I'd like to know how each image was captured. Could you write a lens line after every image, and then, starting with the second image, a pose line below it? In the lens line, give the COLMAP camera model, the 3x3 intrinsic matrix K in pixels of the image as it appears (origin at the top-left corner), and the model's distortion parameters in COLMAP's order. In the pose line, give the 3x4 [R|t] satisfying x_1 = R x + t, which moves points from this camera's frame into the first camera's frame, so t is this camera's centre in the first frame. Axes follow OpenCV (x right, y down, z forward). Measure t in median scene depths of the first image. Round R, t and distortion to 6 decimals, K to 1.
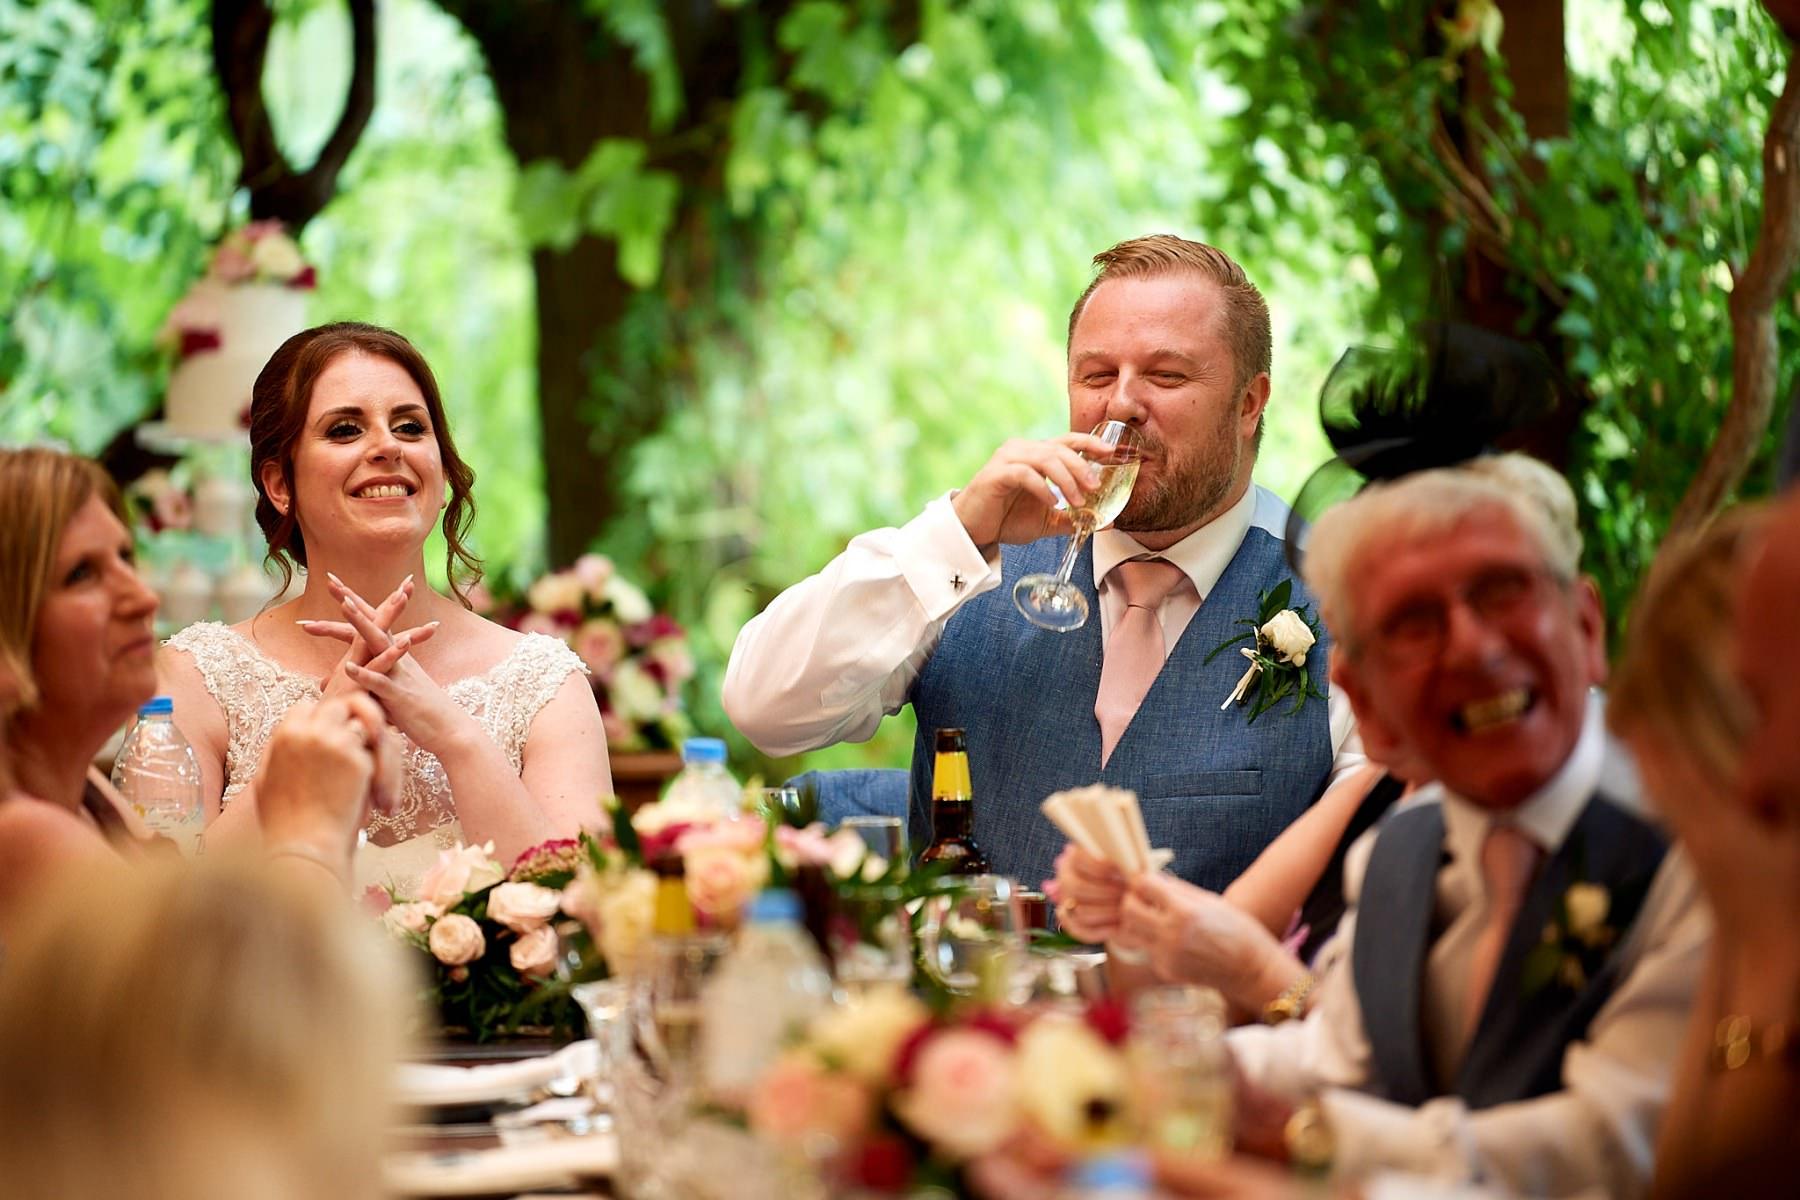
lens RADIAL K [[10180.3, 0, 900.0], [0, 10180.3, 600.0], [0, 0, 1]] dist [-0.165835, -2.827454]
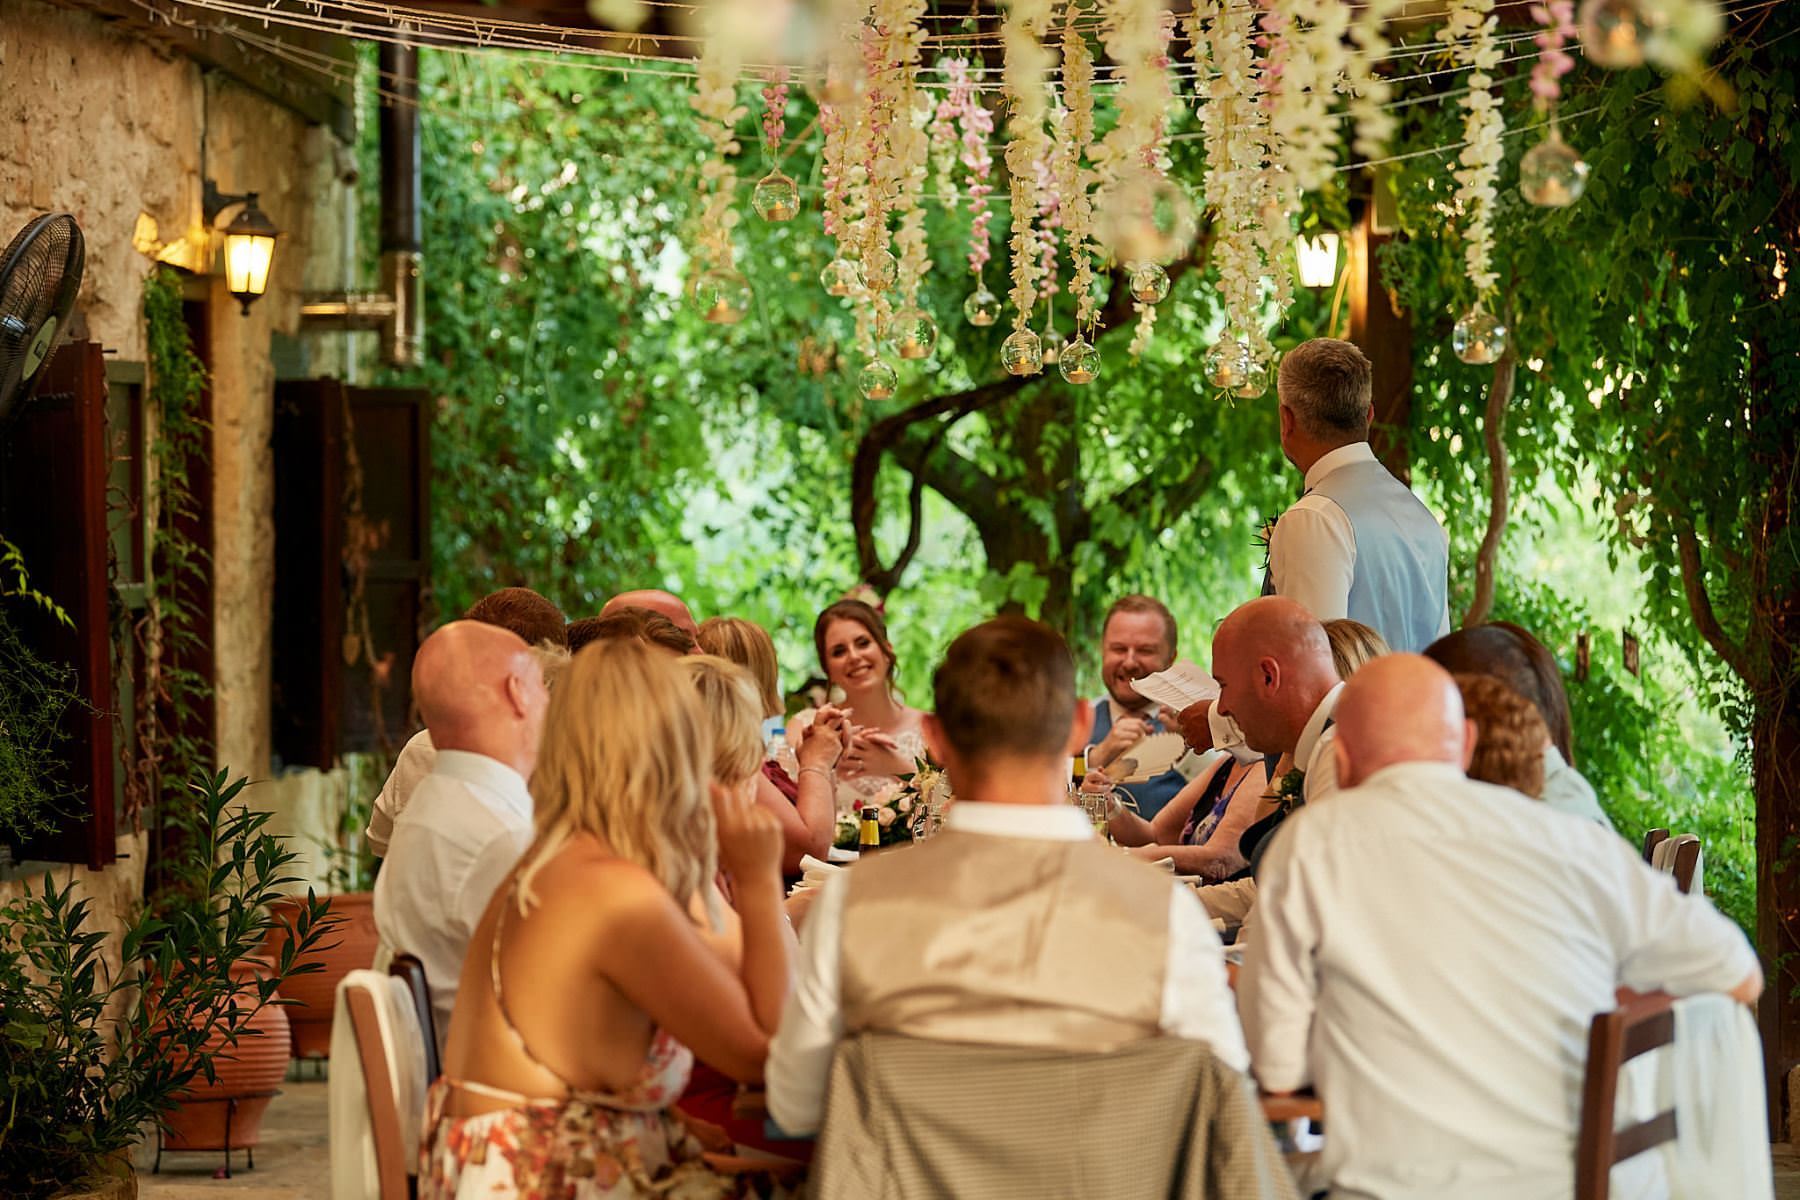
lens RADIAL K [[6141.3, 0, 900.0], [0, 6141.3, 600.0], [0, 0, 1]] dist [-0.156780, -1.668983]
pose [[0.996084, 0.021388, -0.085787, 0.069353], [-0.026450, 0.997948, -0.058311, 0.050077], [0.084363, 0.060352, 0.994606, -0.436036]]
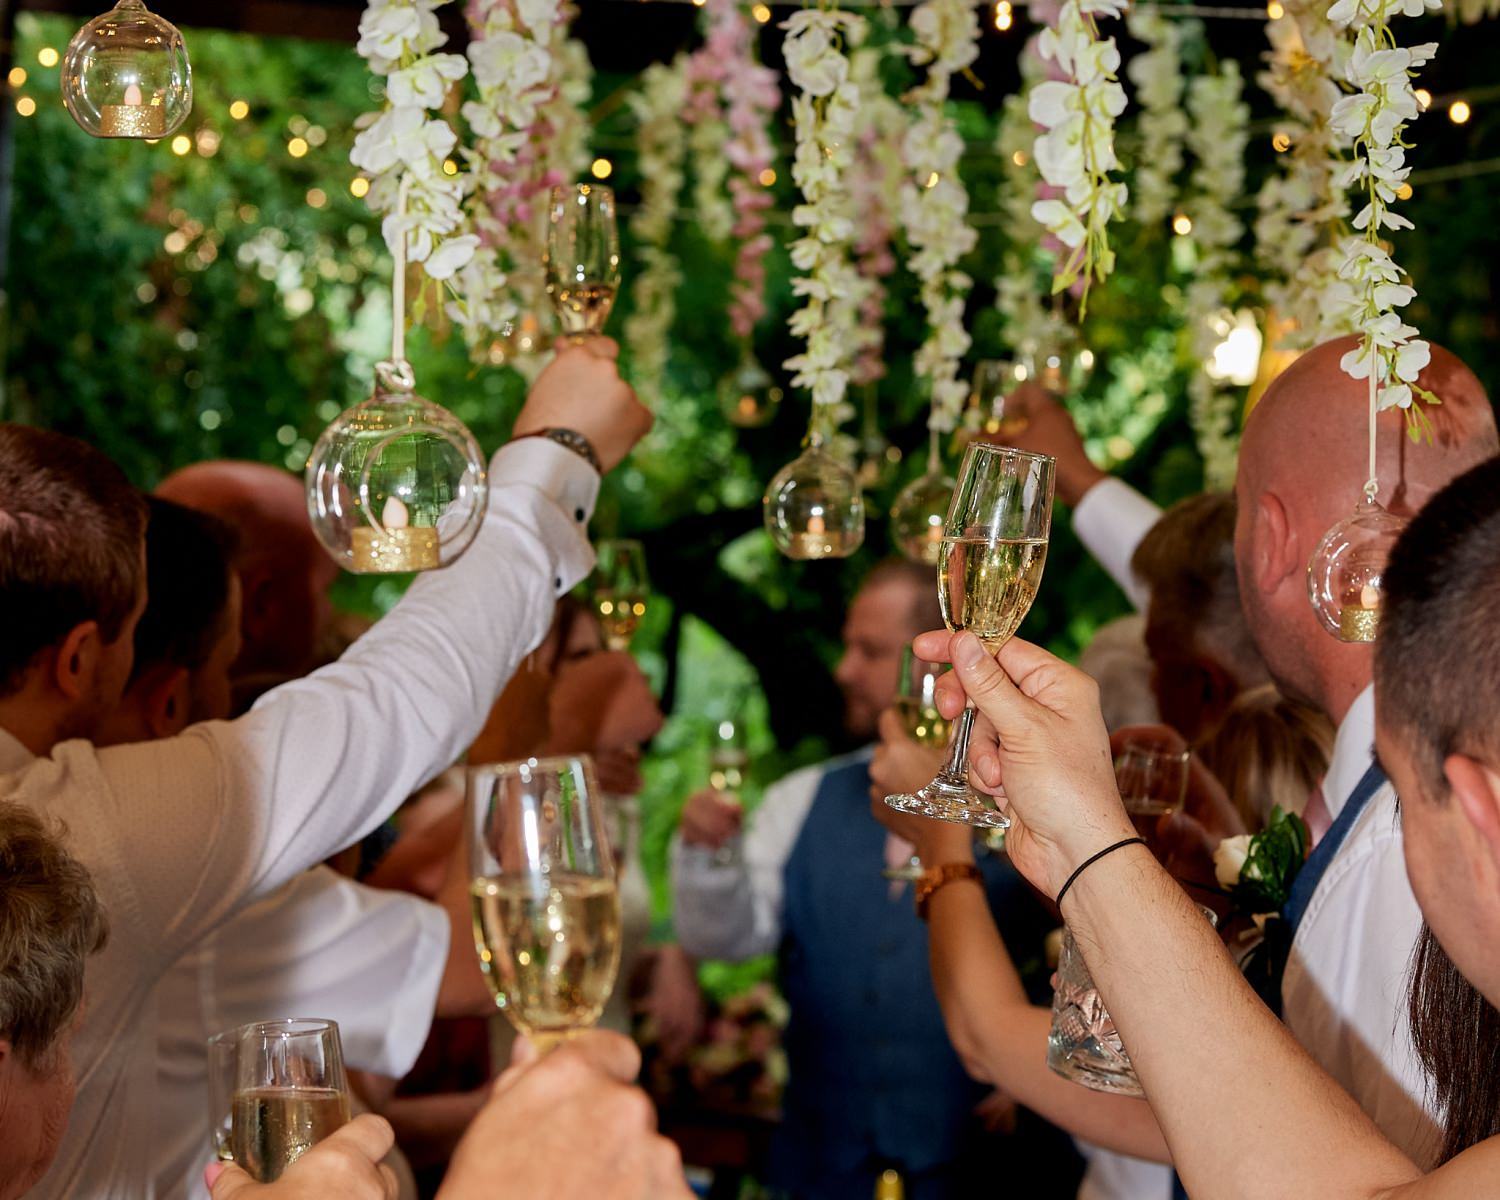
lens RADIAL K [[4598.8, 0, 750.0], [0, 4598.8, 600.0], [0, 0, 1]] dist [-0.270200, 0.659873]
pose [[0.994931, 0.056712, -0.083042, 0.027405], [-0.061822, 0.996263, -0.060315, -0.020951], [0.079311, 0.065143, 0.994719, 0.220893]]
